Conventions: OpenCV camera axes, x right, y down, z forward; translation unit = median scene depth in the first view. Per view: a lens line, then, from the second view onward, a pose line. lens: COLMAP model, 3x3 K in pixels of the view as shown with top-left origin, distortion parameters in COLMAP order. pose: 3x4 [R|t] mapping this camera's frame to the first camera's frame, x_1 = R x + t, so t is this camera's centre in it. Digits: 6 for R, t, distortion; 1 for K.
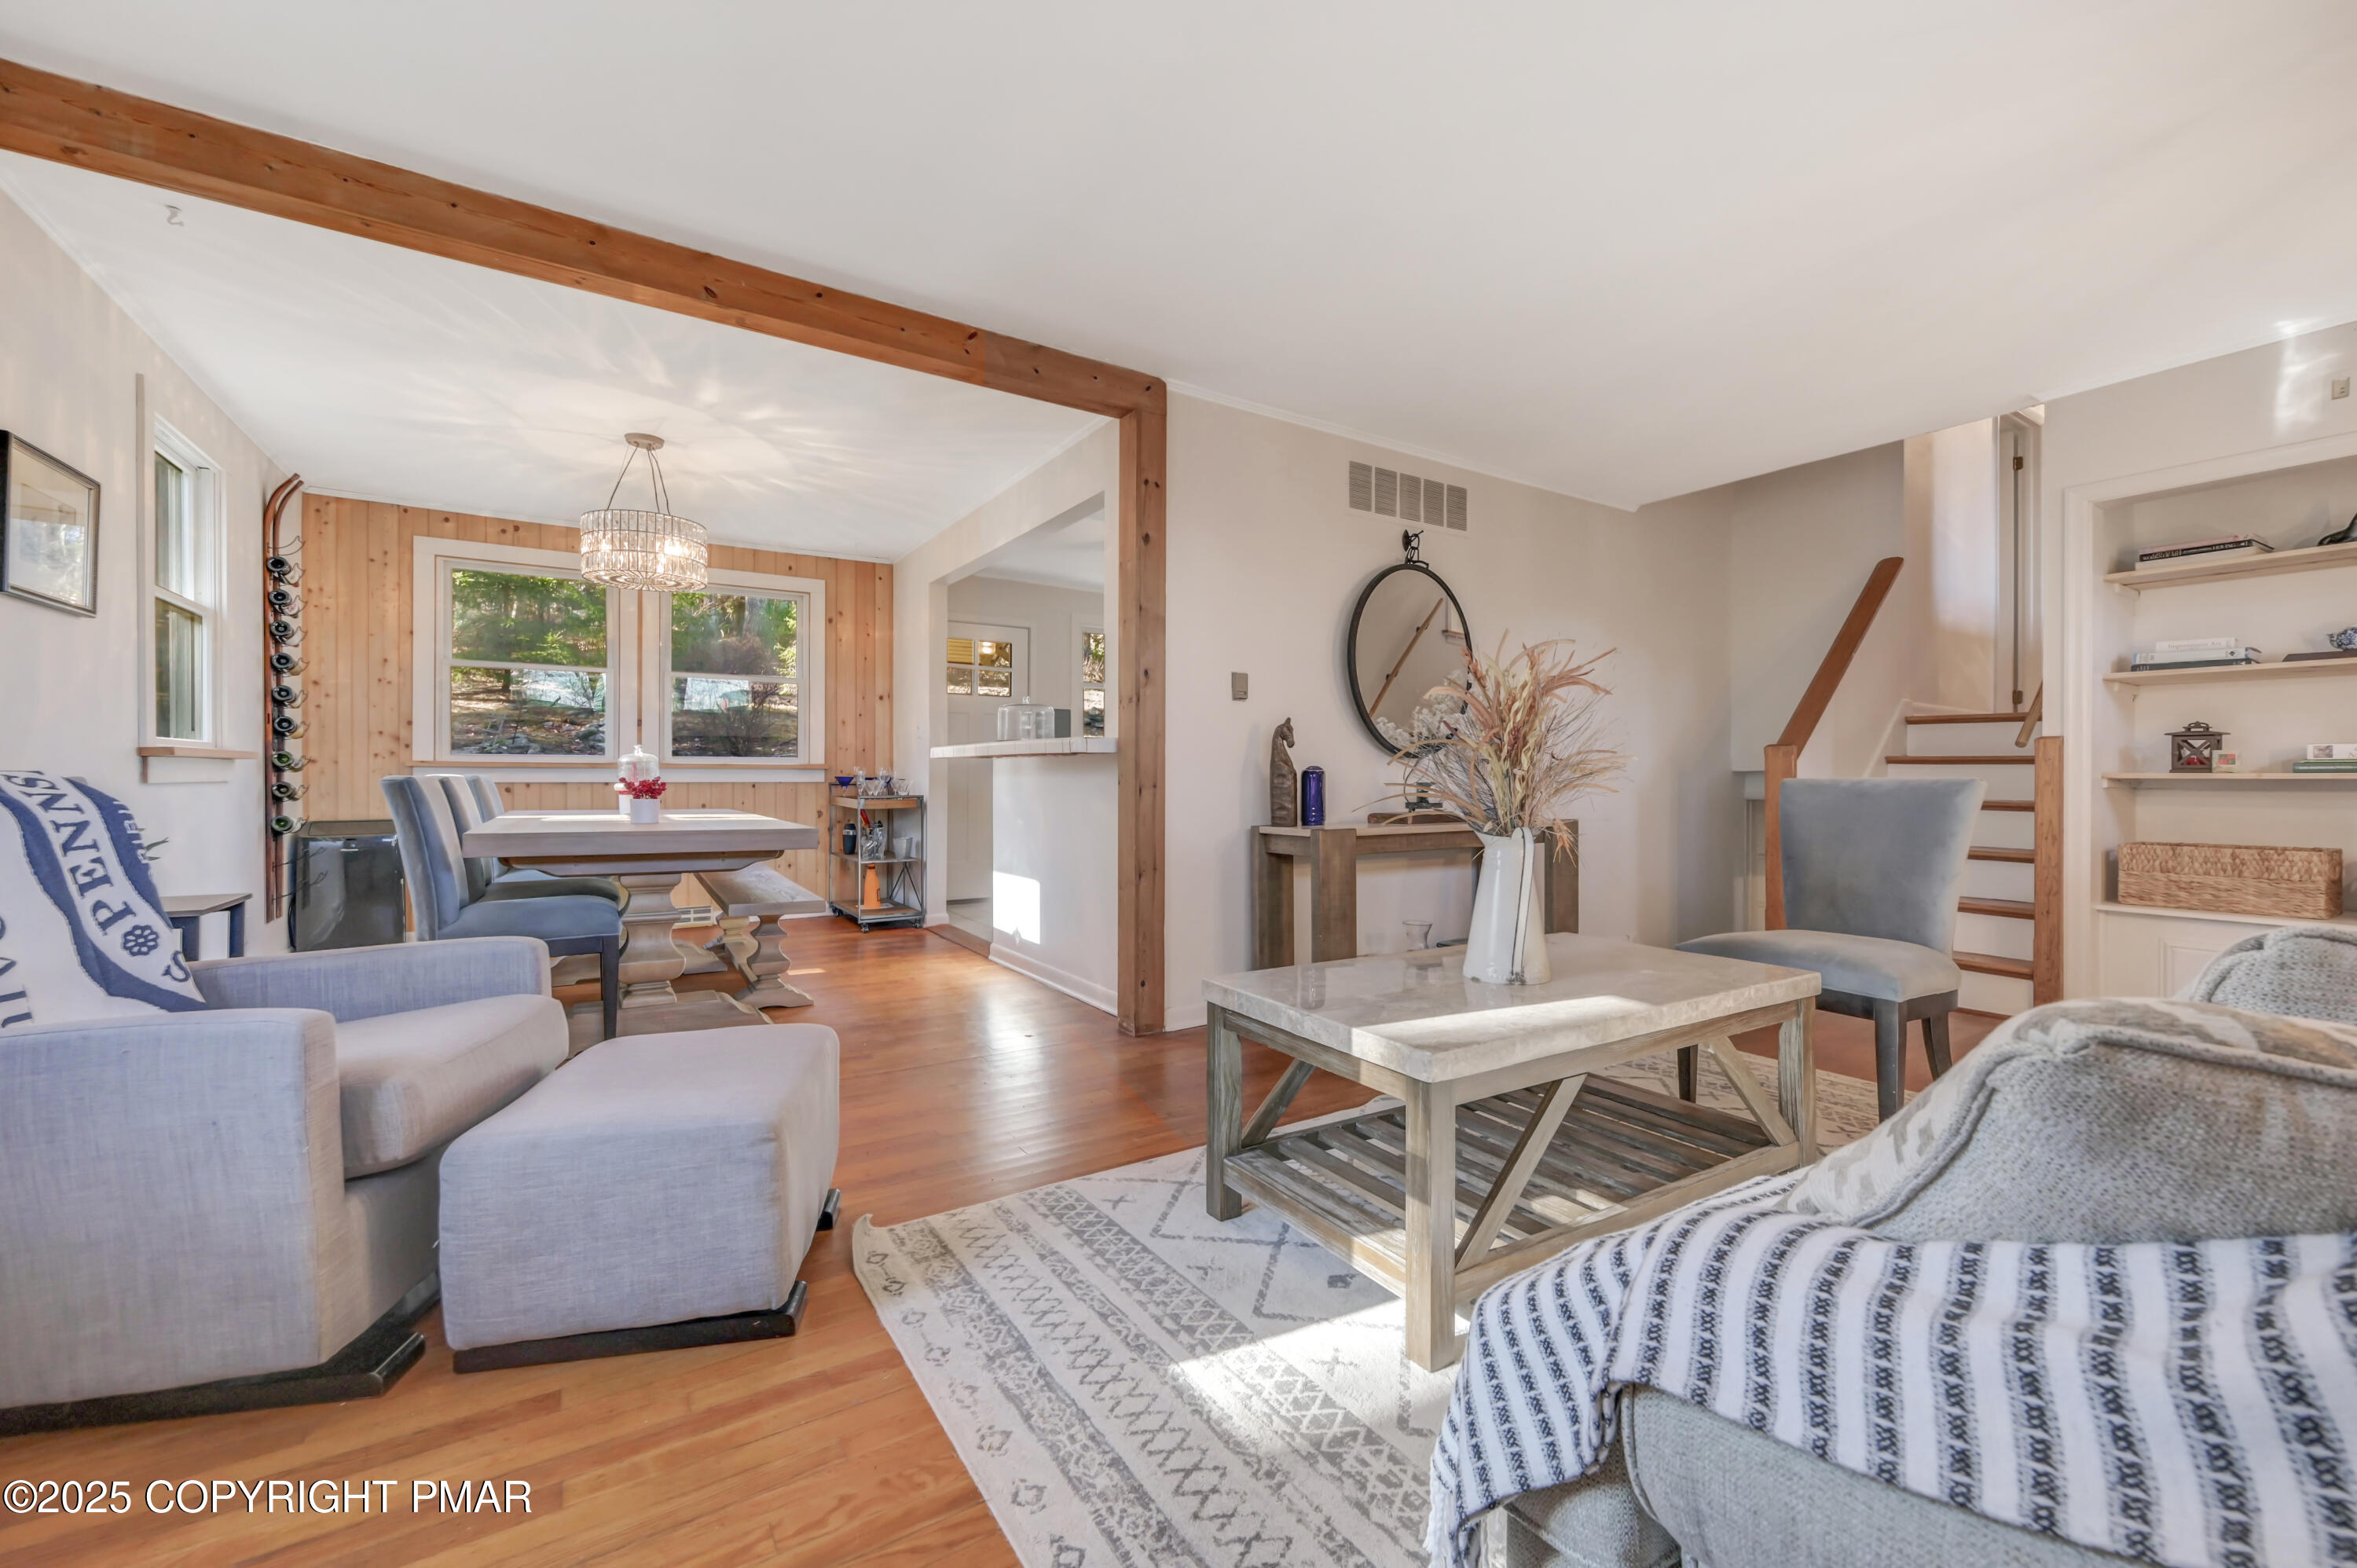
lens RADIAL K [[937.1, 0, 1181.9], [0, 937.1, 774.0], [0, 0, 1]] dist [-0.000392, -0.000040]
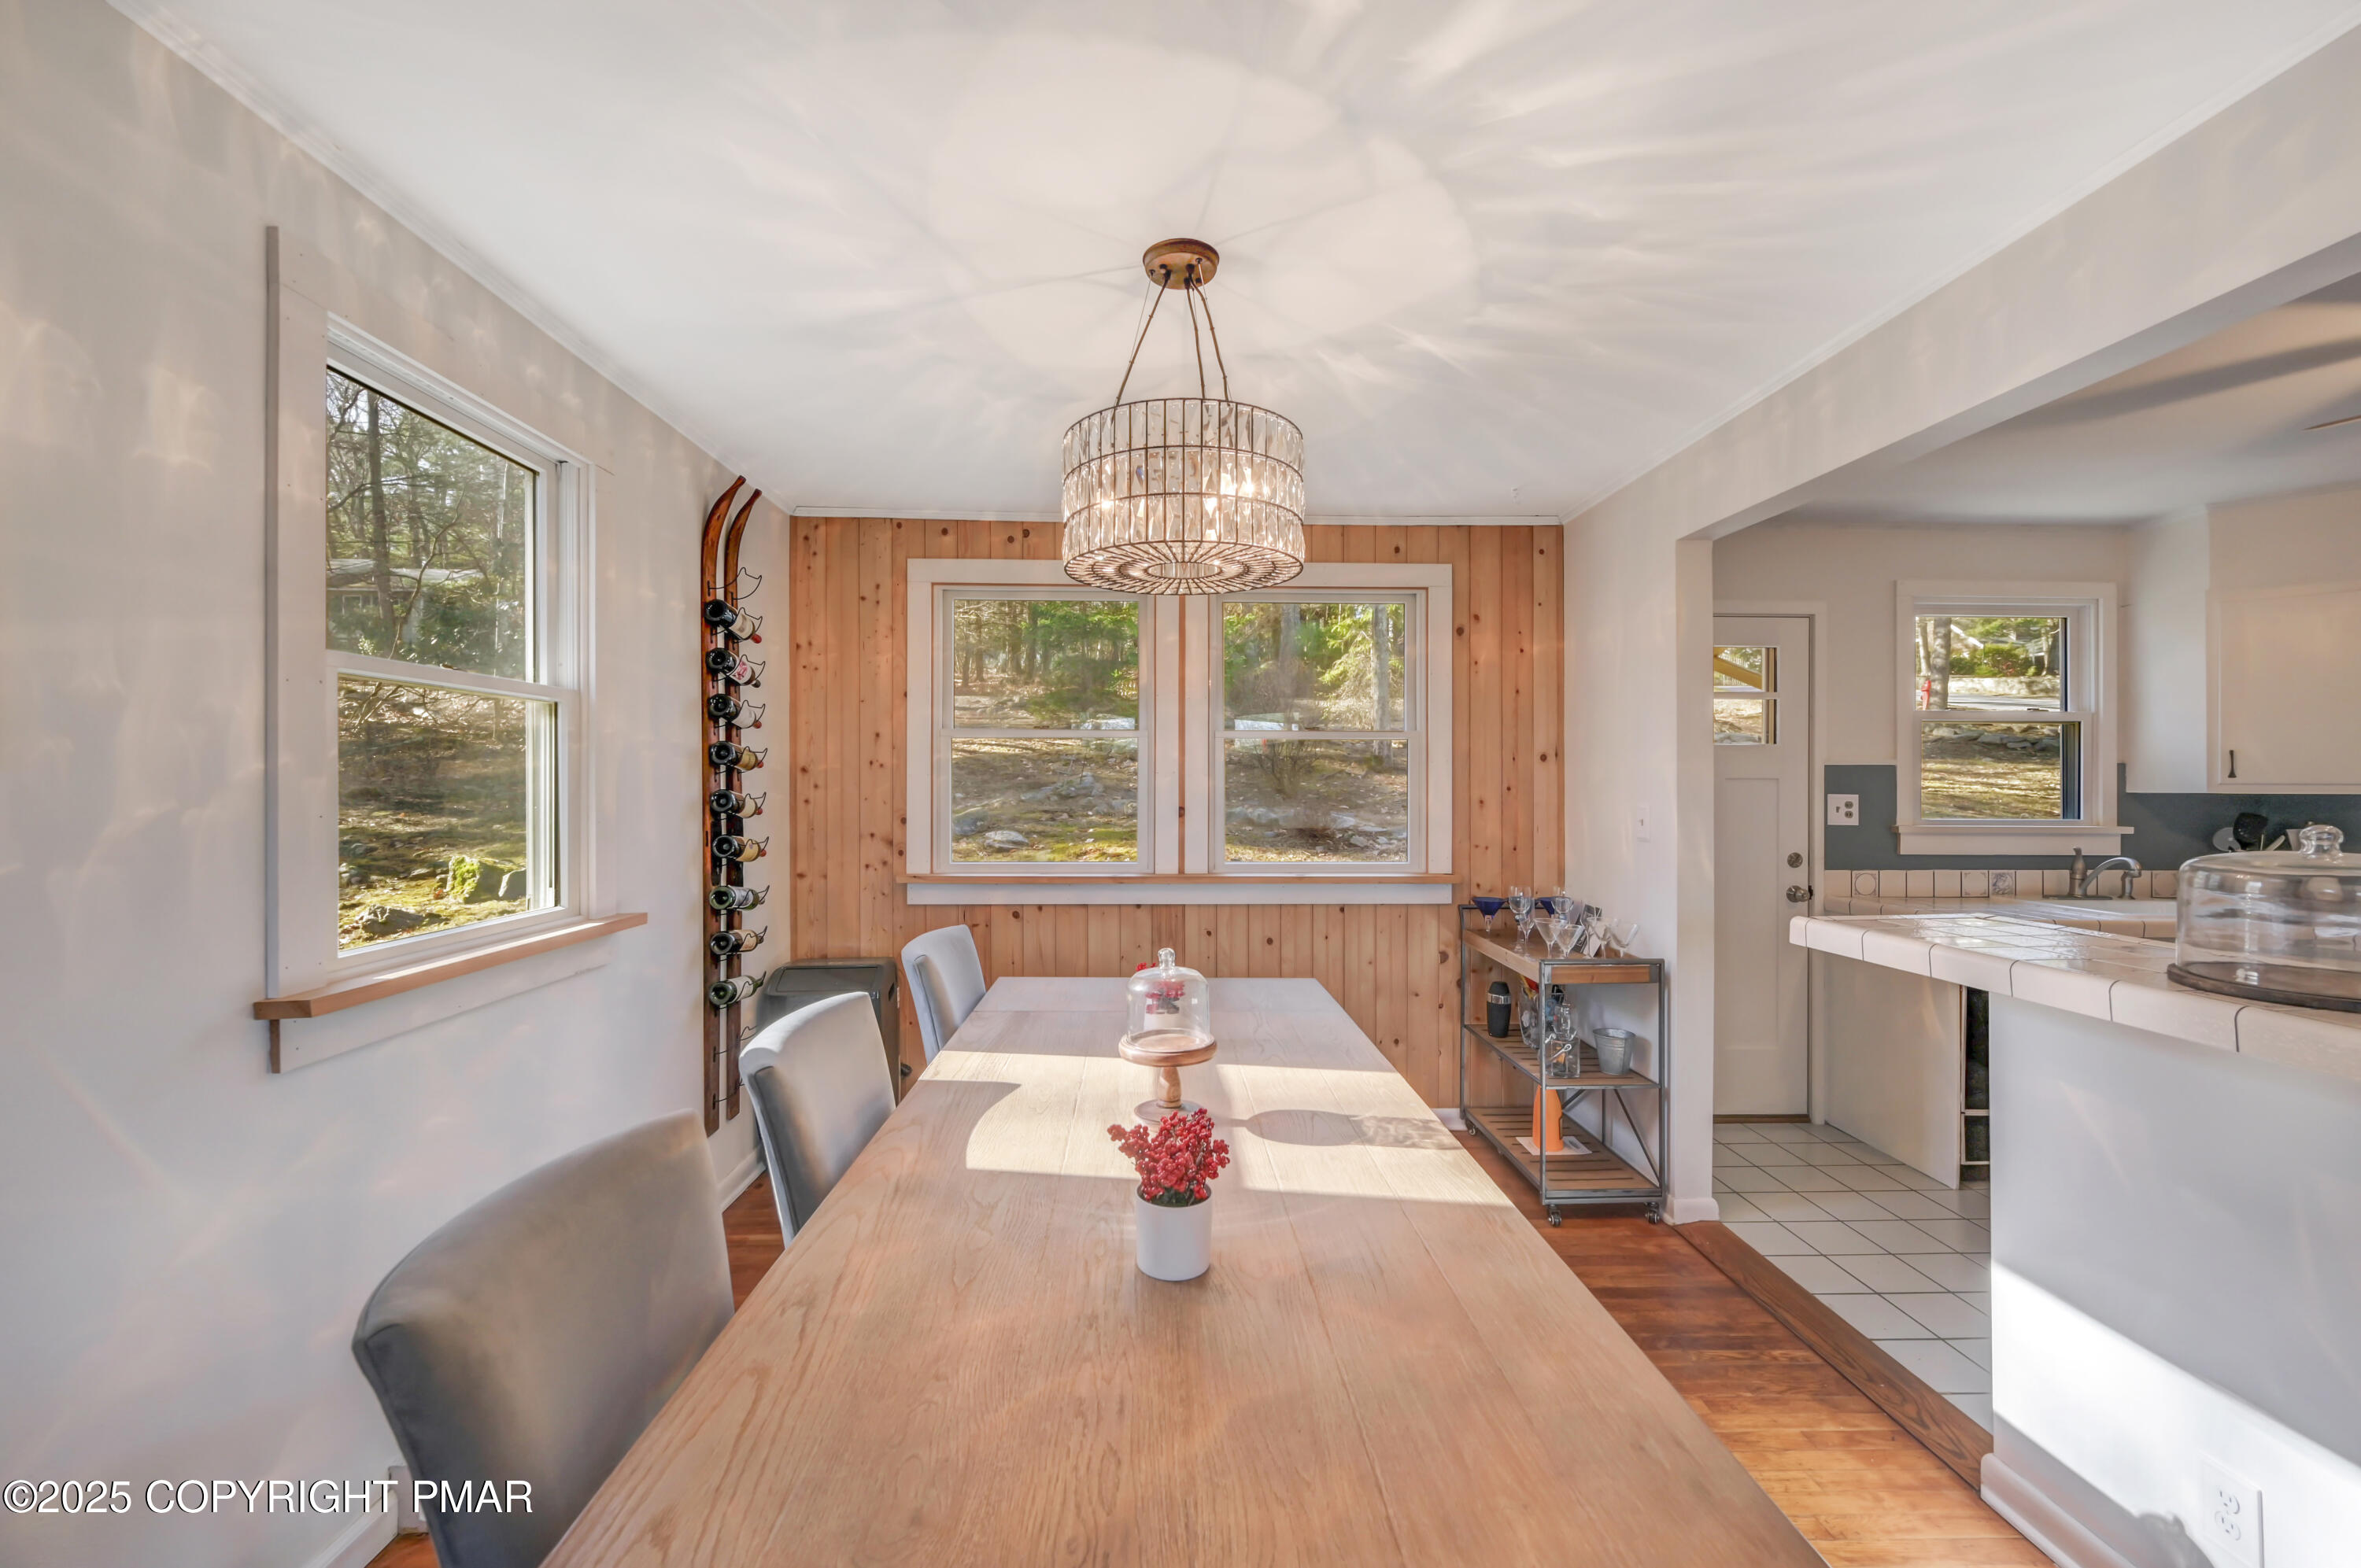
lens RADIAL K [[935.9, 0, 1183.2], [0, 935.9, 778.7], [0, 0, 1]] dist [-0.000108, -0.000025]
pose [[0.860077, -0.003298, -0.510154, -0.278811], [0.000532, 0.999984, -0.005568, -0.083494], [0.510164, 0.004518, 0.860065, 0.499298]]
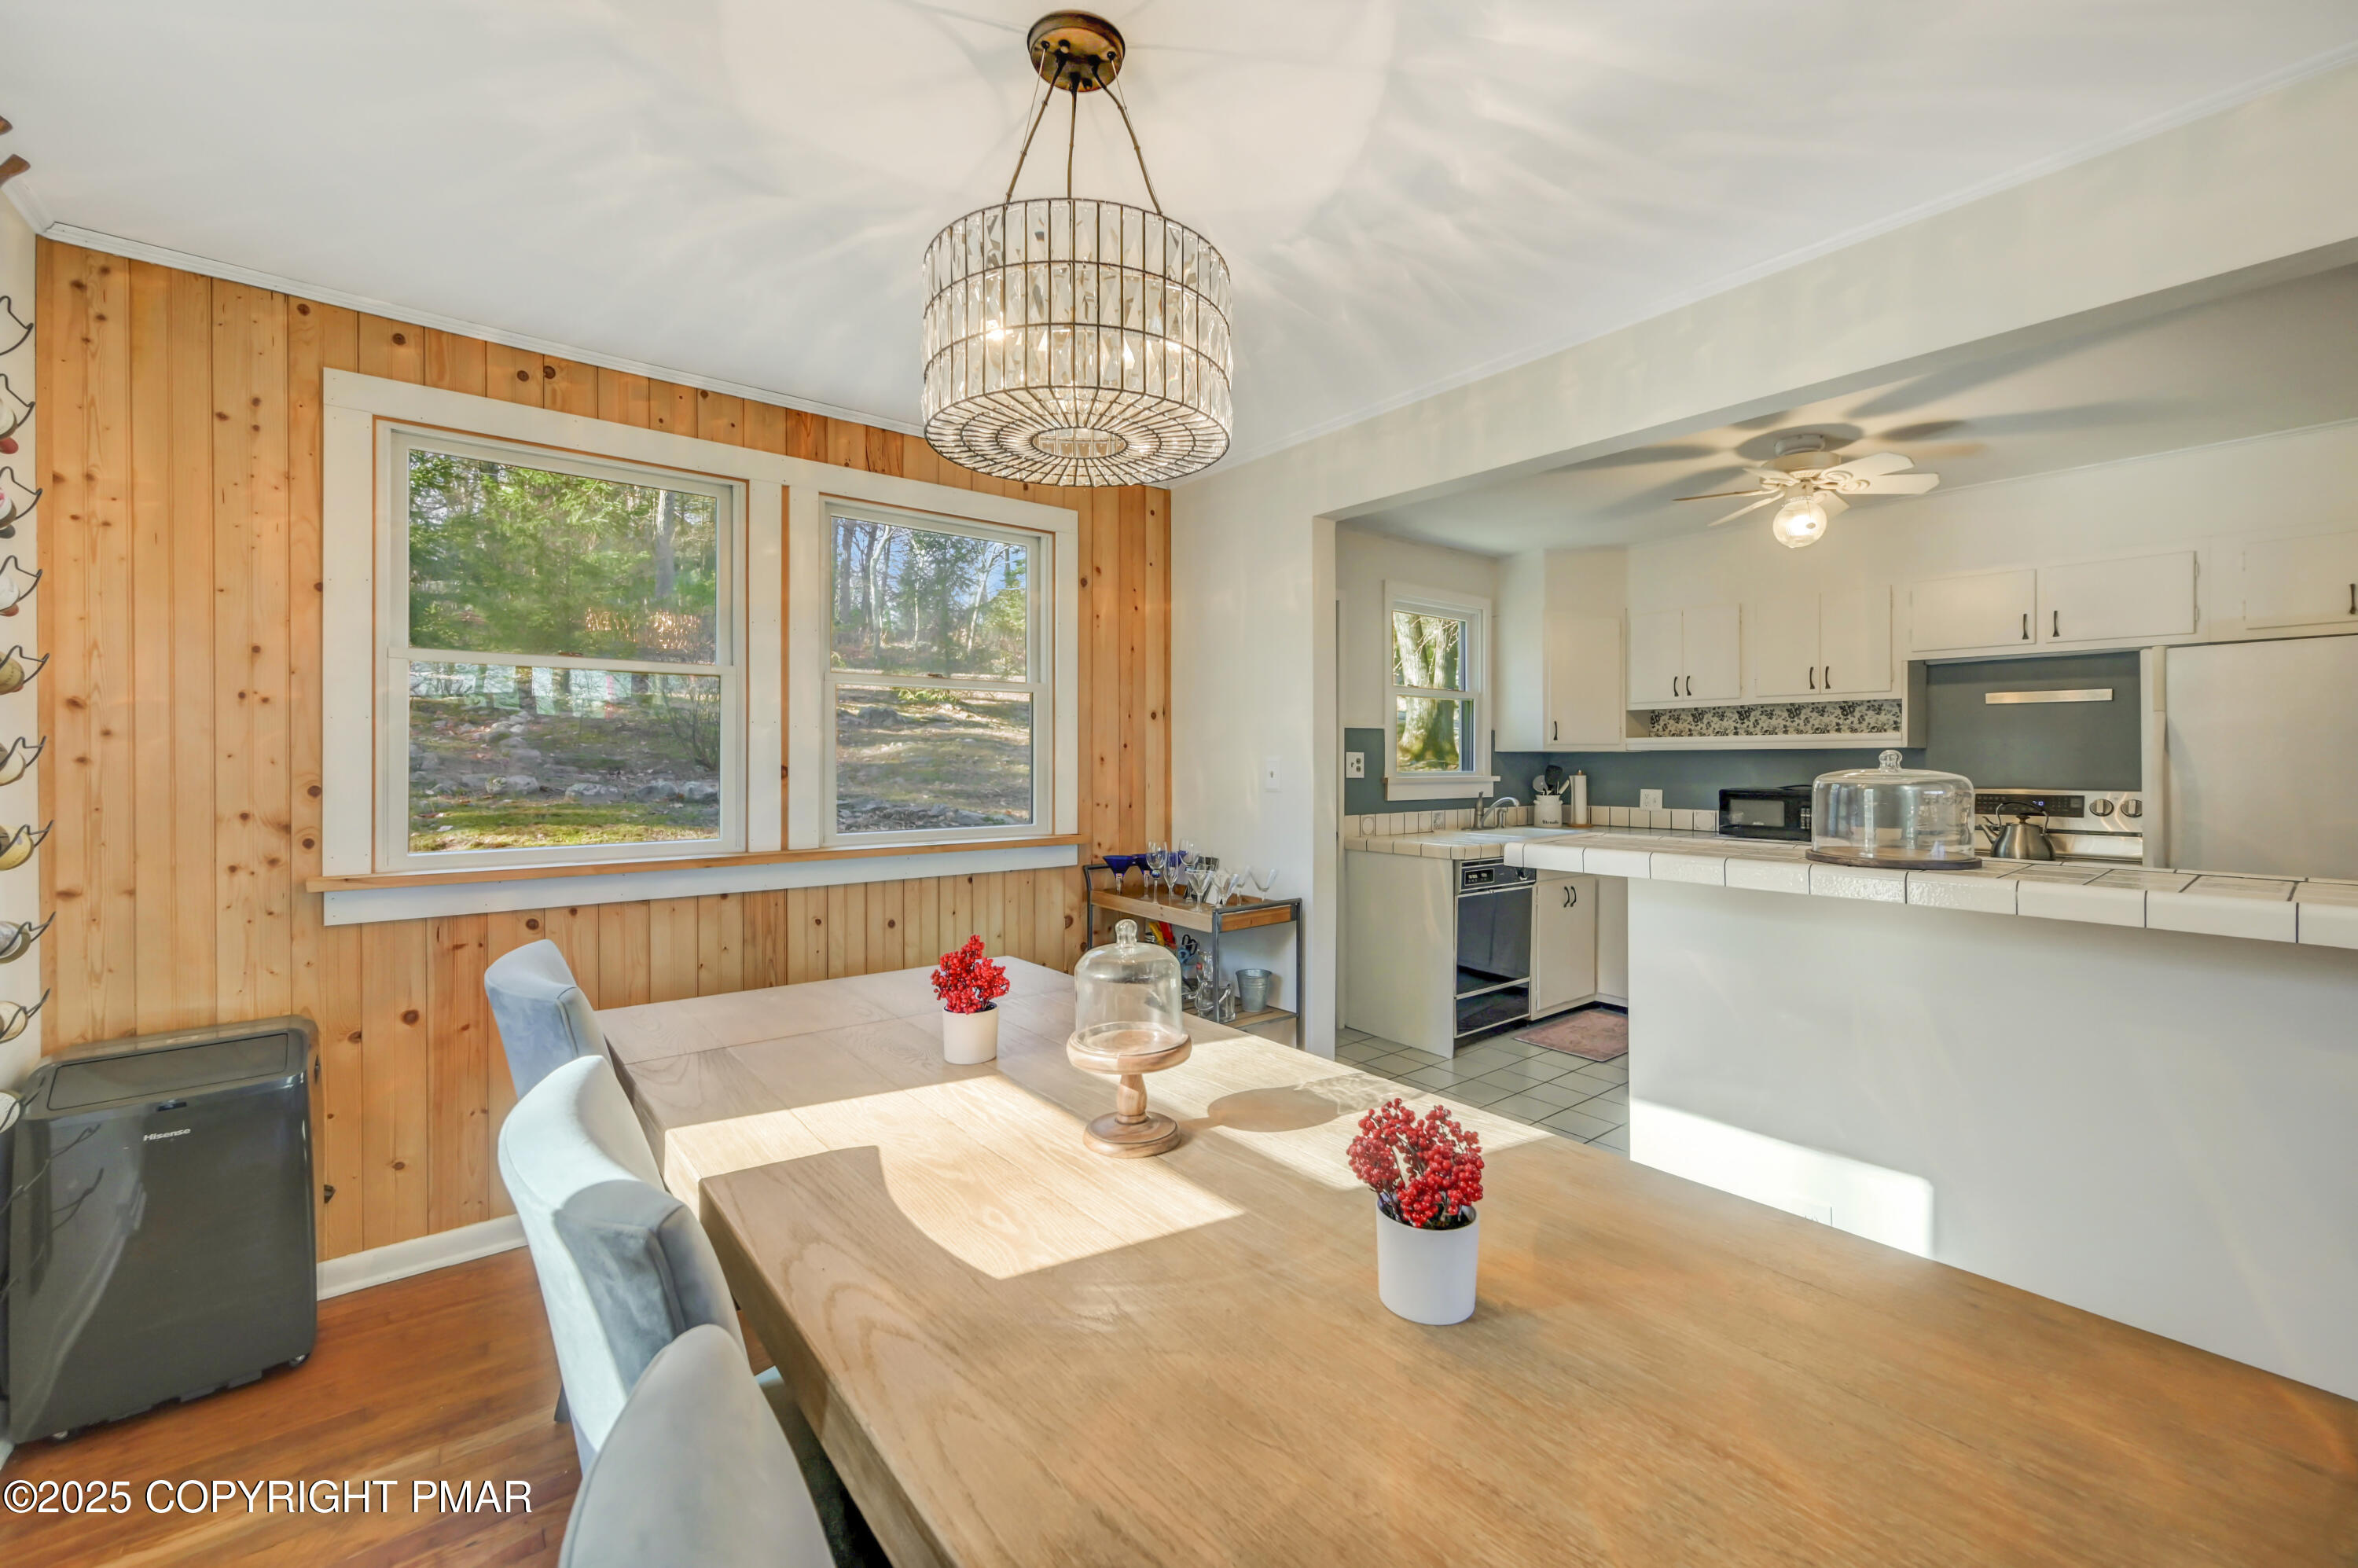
lens RADIAL K [[946.4, 0, 1177.0], [0, 946.4, 759.3], [0, 0, 1]] dist [-0.002080, 0.000746]
pose [[0.994879, -0.002987, 0.101028, -0.469802], [0.002869, 0.999995, 0.001316, -0.069788], [-0.101031, -0.001019, 0.994883, 0.520922]]
